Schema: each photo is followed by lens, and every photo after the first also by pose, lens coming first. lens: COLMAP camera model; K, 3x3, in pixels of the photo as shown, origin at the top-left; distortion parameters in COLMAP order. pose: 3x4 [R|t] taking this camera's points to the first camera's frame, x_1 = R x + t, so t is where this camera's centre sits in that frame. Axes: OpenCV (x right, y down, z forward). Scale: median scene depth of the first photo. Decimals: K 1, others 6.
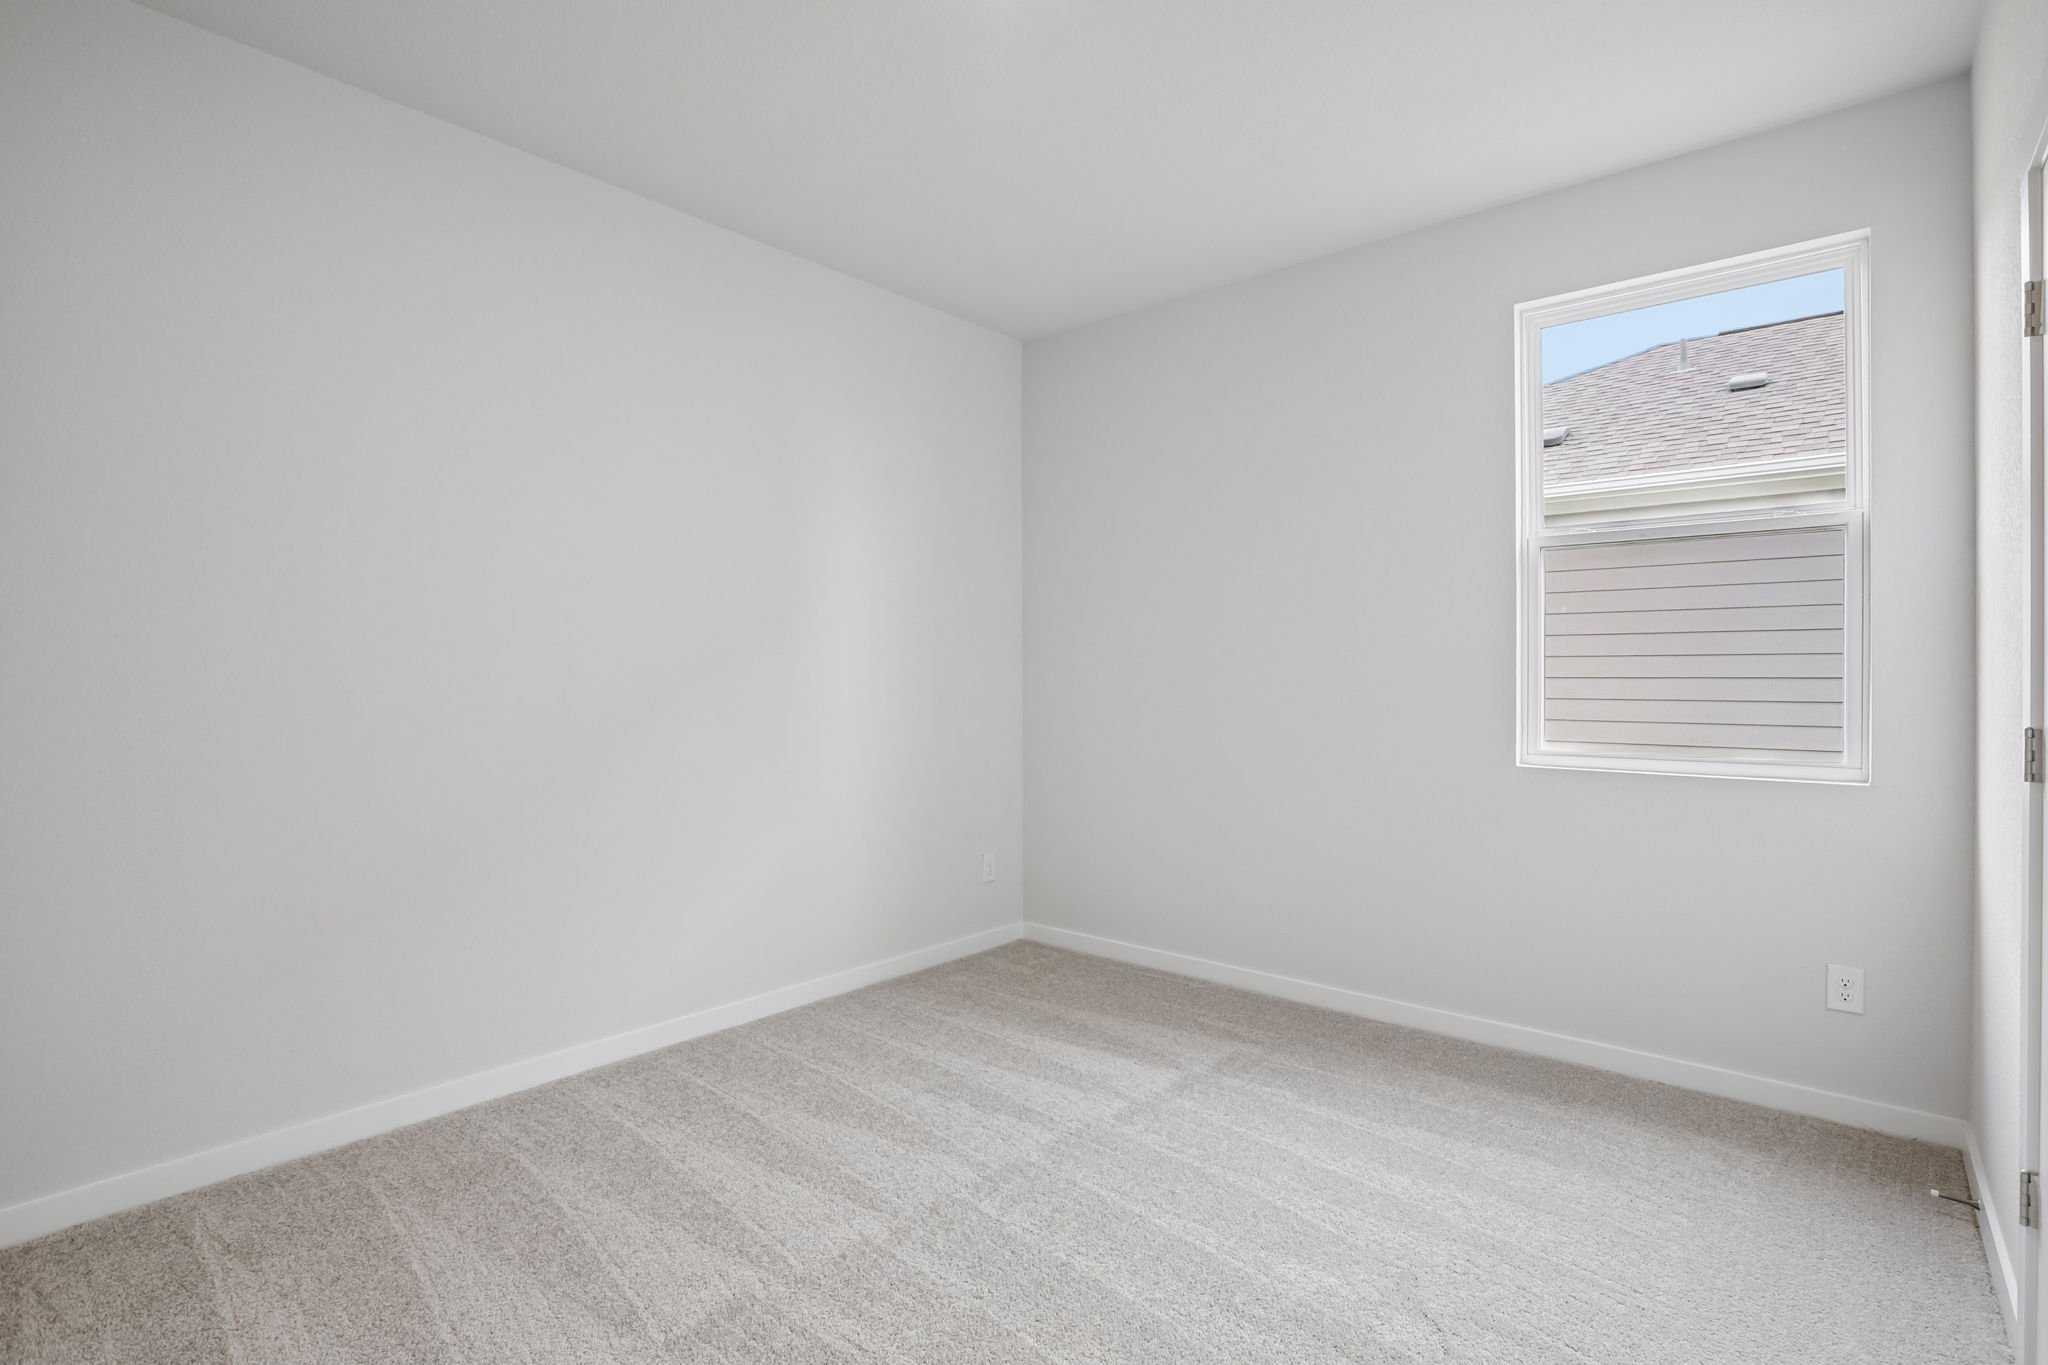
lens RADIAL K [[918.8, 0, 1024.0], [0, 918.8, 682.5], [0, 0, 1]] dist [-0.051559, 0.014482]
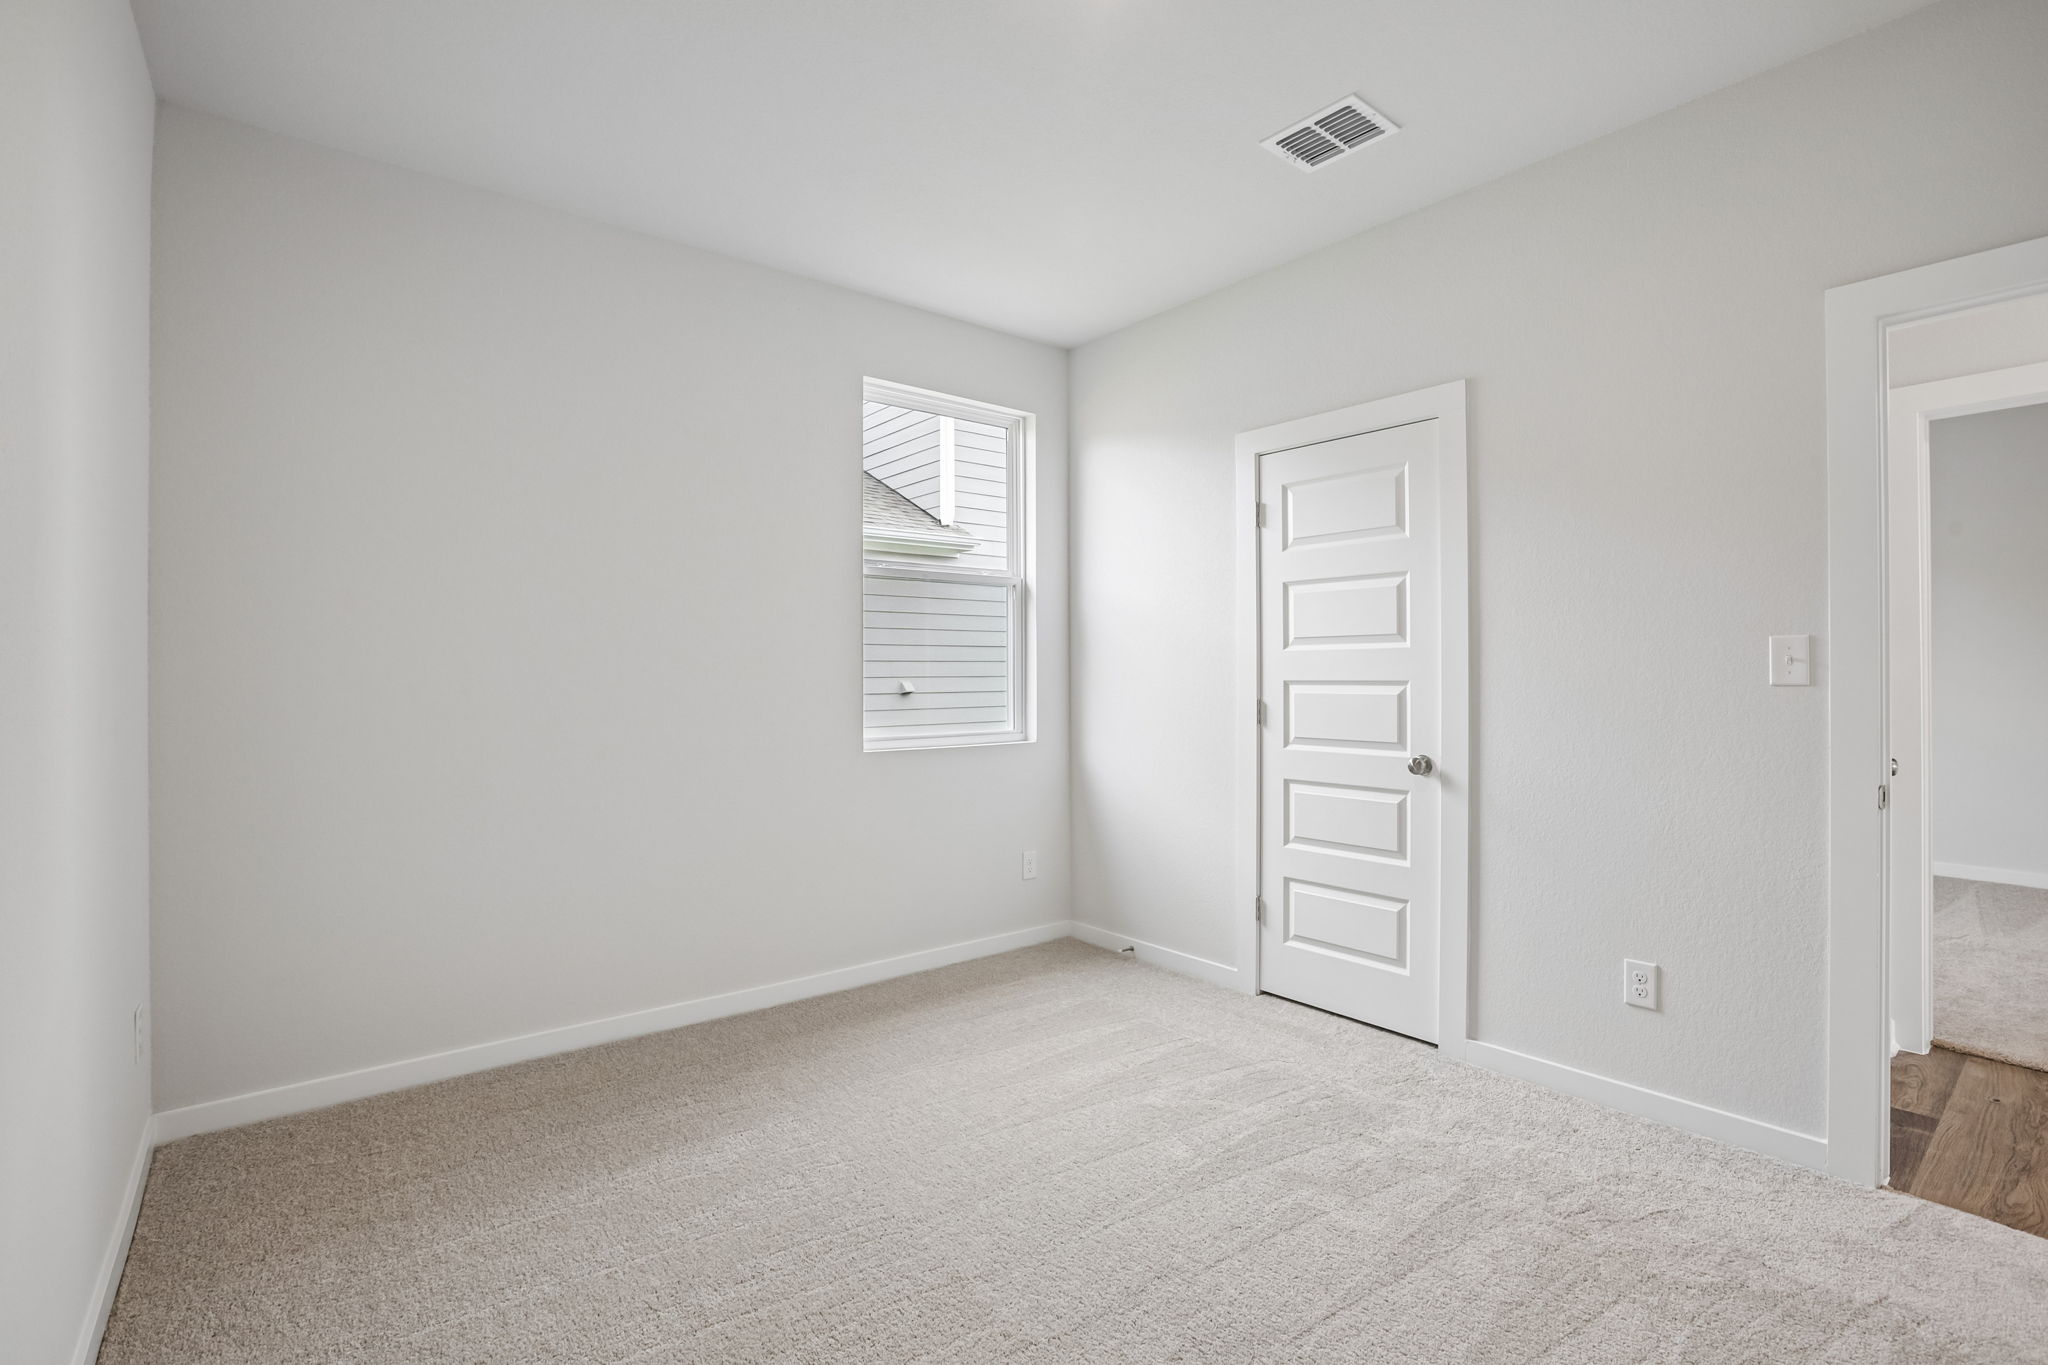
lens RADIAL K [[918.8, 0, 1024.0], [0, 918.8, 682.5], [0, 0, 1]] dist [-0.051559, 0.014482]
pose [[0.209781, -0.007066, 0.977723, -0.748018], [0.011659, 0.999921, 0.004725, -0.006298], [-0.977679, 0.010408, 0.209847, 0.631009]]
